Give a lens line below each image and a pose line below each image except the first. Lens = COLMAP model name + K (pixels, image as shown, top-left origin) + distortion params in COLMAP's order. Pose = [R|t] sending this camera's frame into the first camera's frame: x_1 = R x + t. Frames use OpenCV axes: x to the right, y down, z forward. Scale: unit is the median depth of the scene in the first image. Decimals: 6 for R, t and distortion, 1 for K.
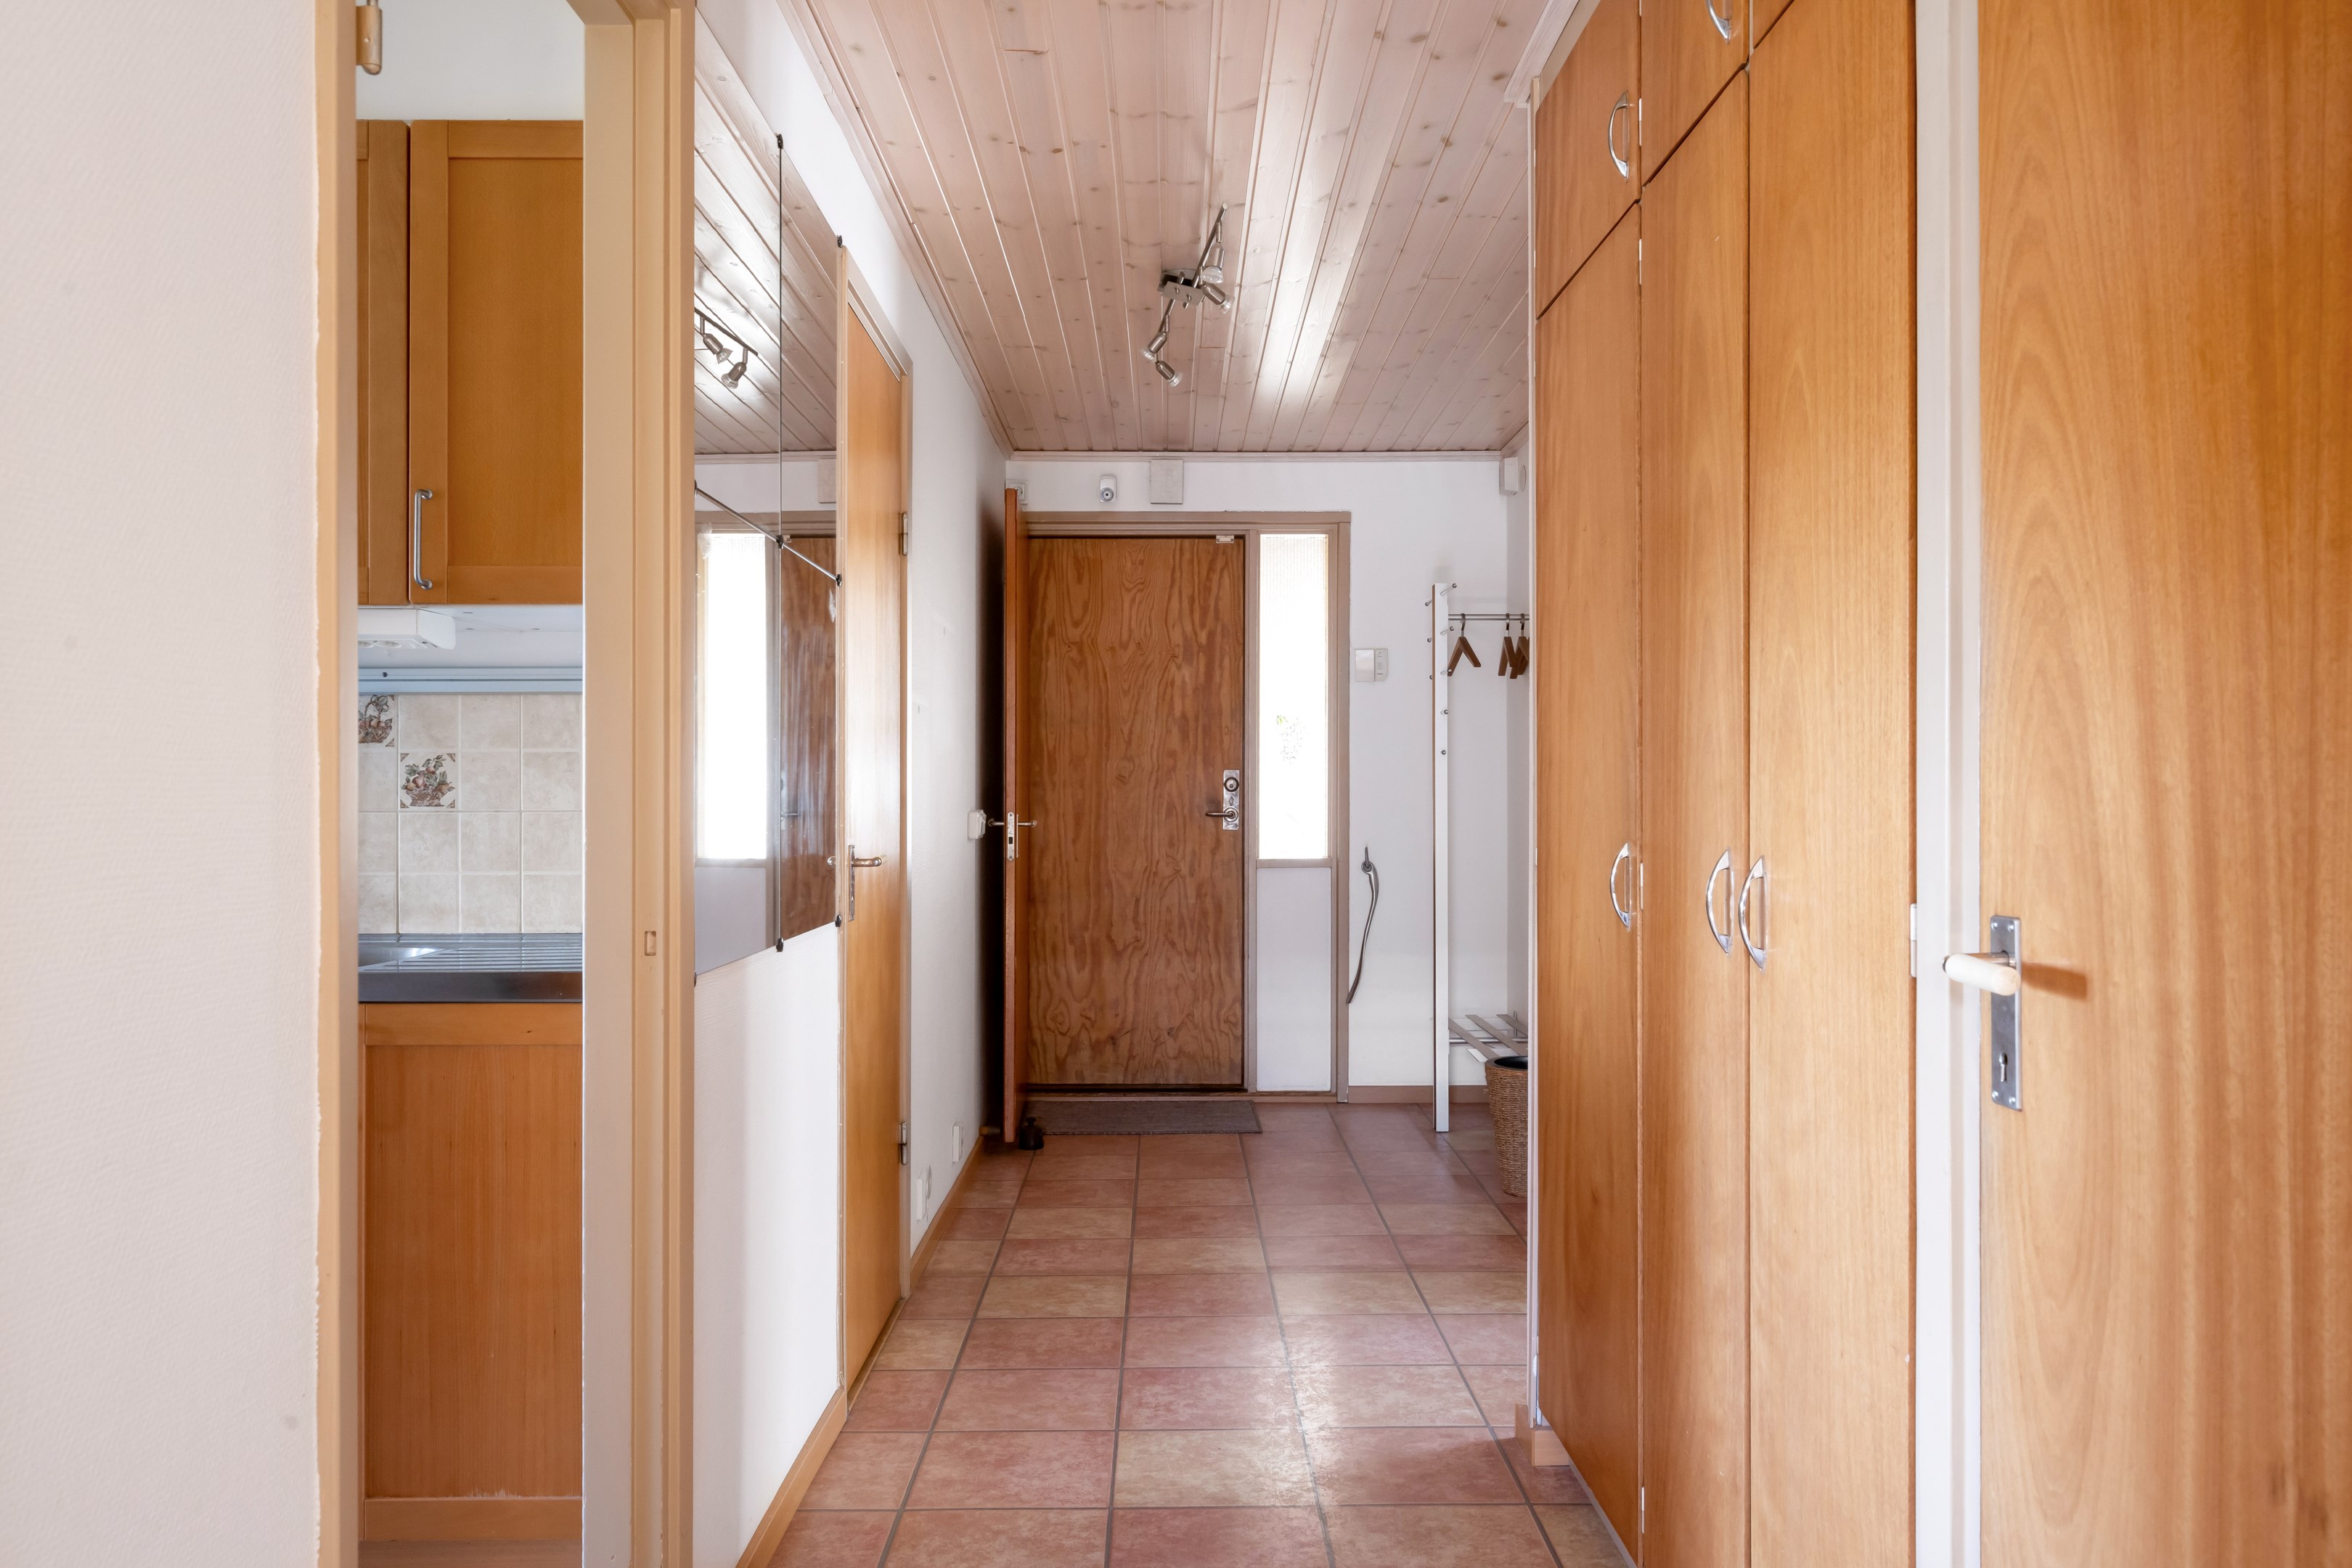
lens RADIAL K [[1624.0, 0, 1183.5], [0, 1624.0, 768.3], [0, 0, 1]] dist [0.005249, 0.000368]
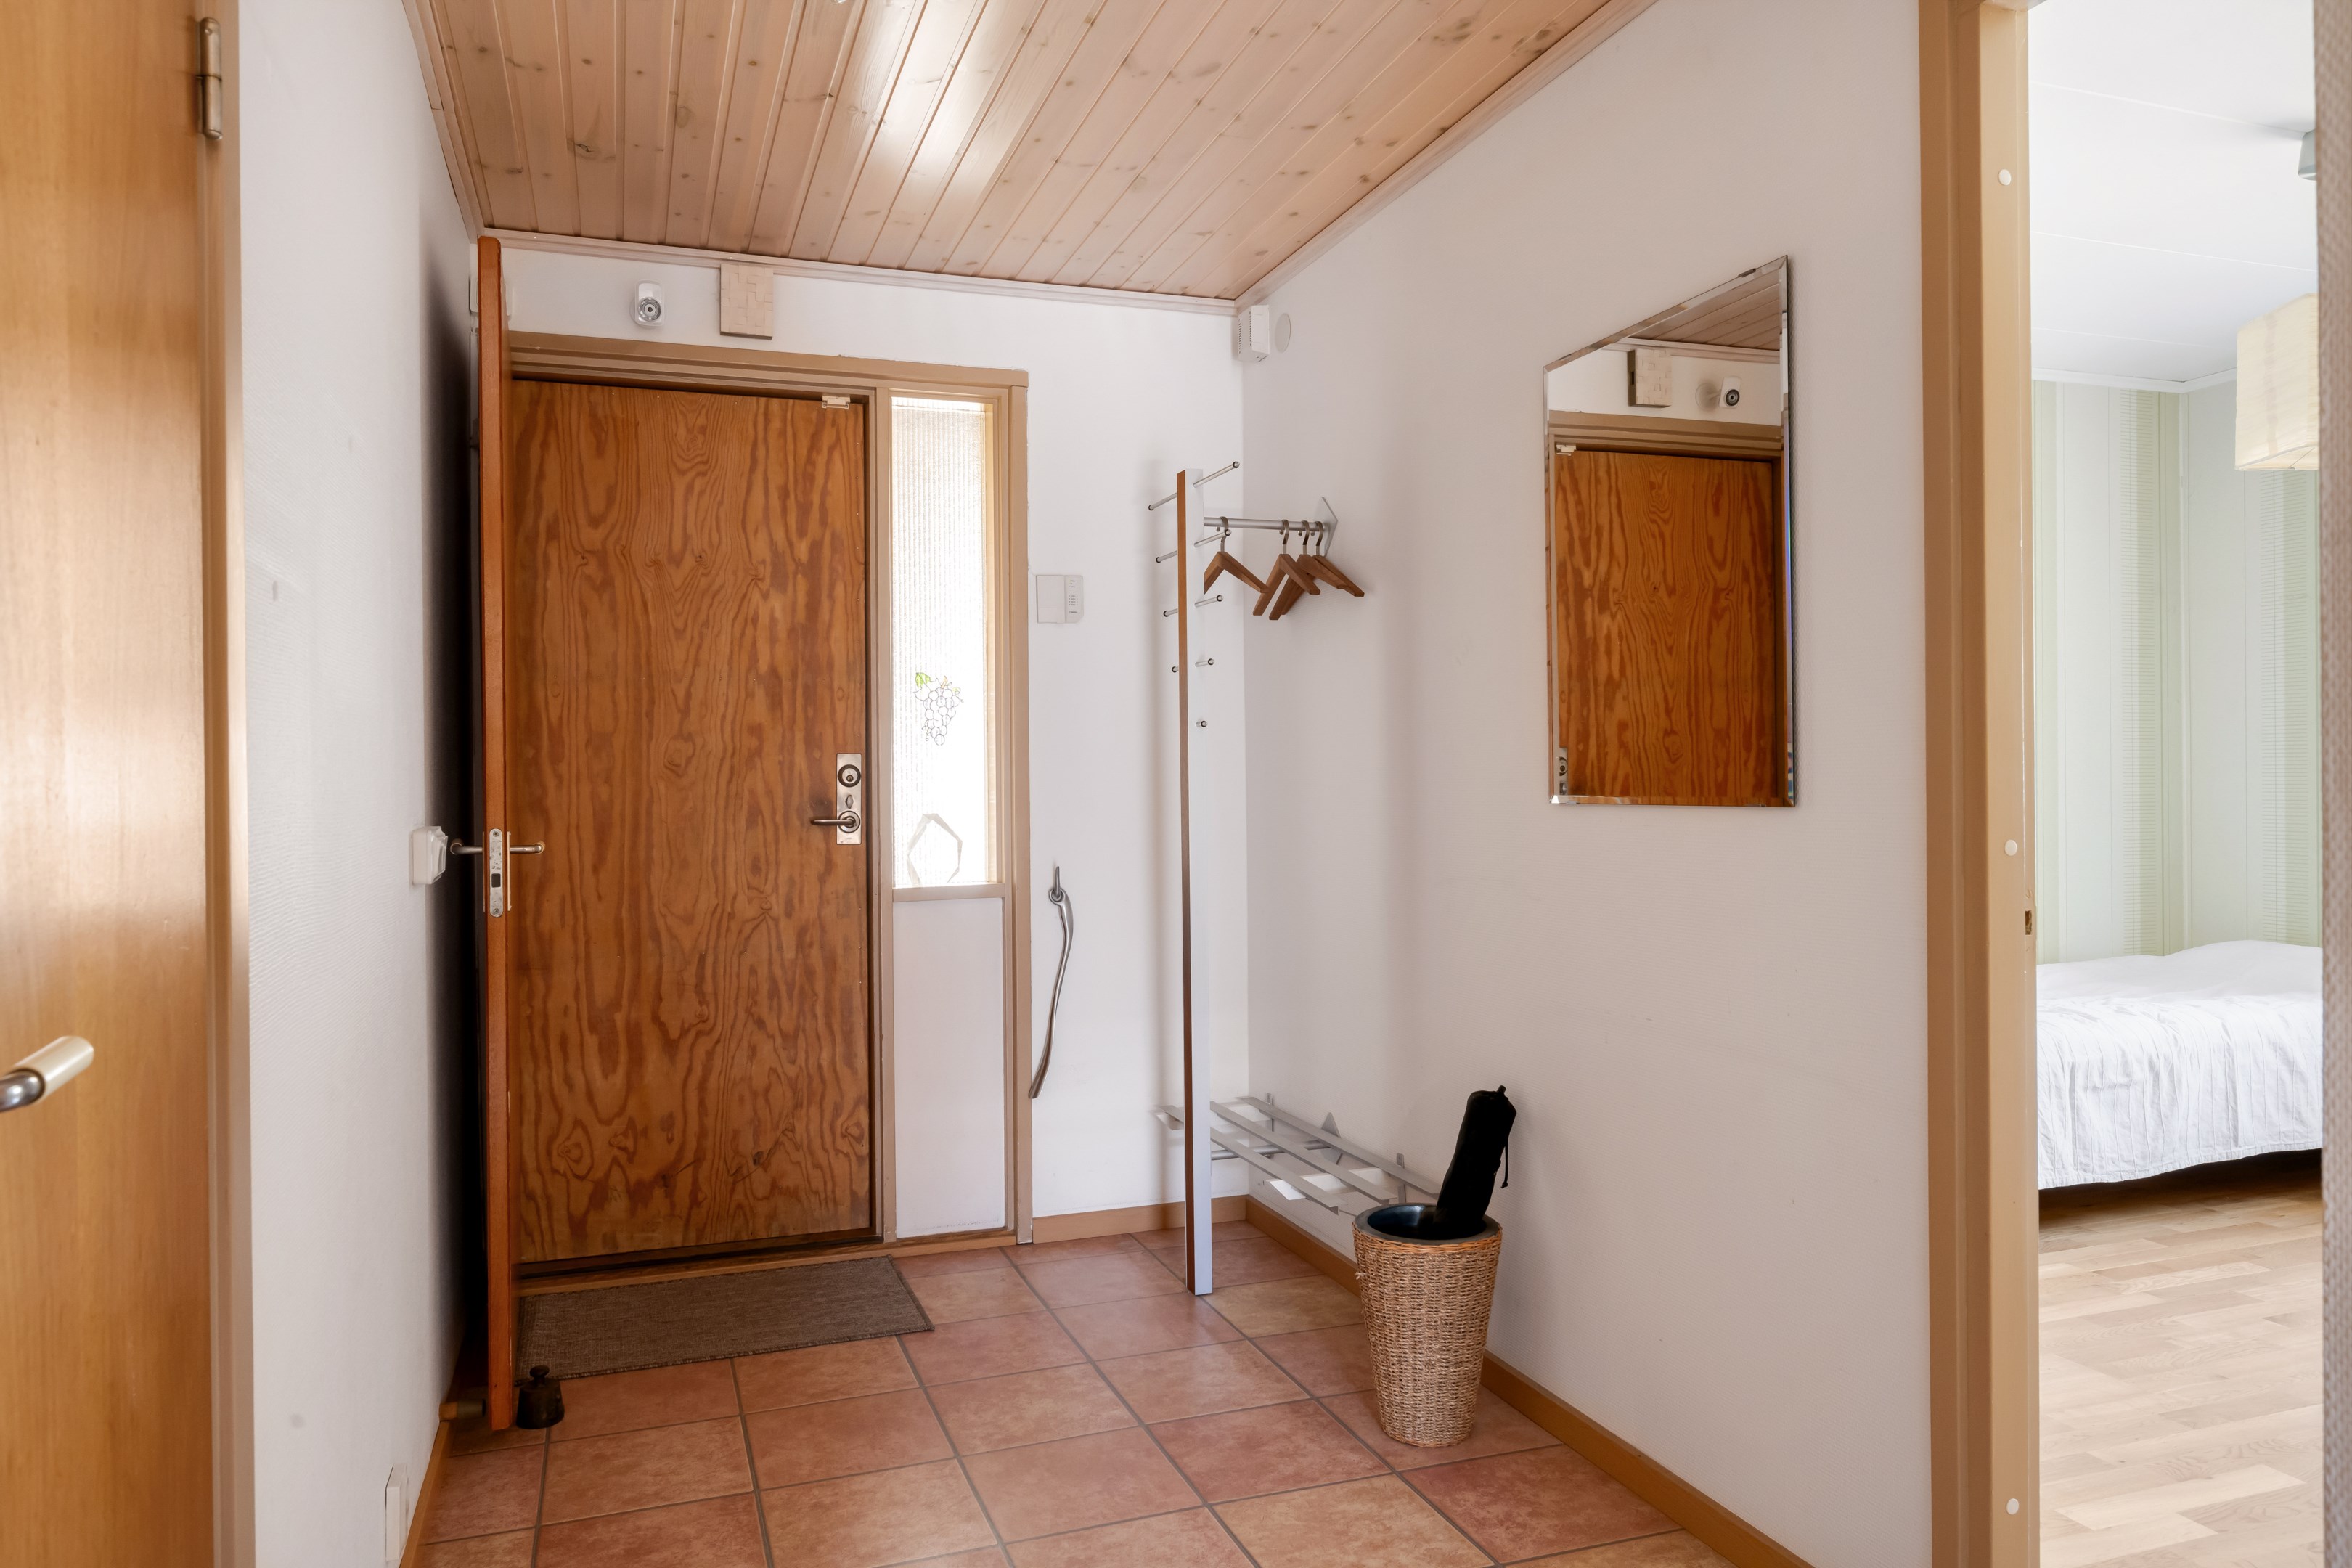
lens RADIAL K [[1571.3, 0, 1191.5], [0, 1571.3, 779.1], [0, 0, 1]] dist [-0.006317, -0.002608]
pose [[0.944840, -0.009882, 0.327382, -0.048094], [0.006619, 0.999917, 0.011081, 0.005192], [-0.327464, -0.008303, 0.944827, 0.353415]]
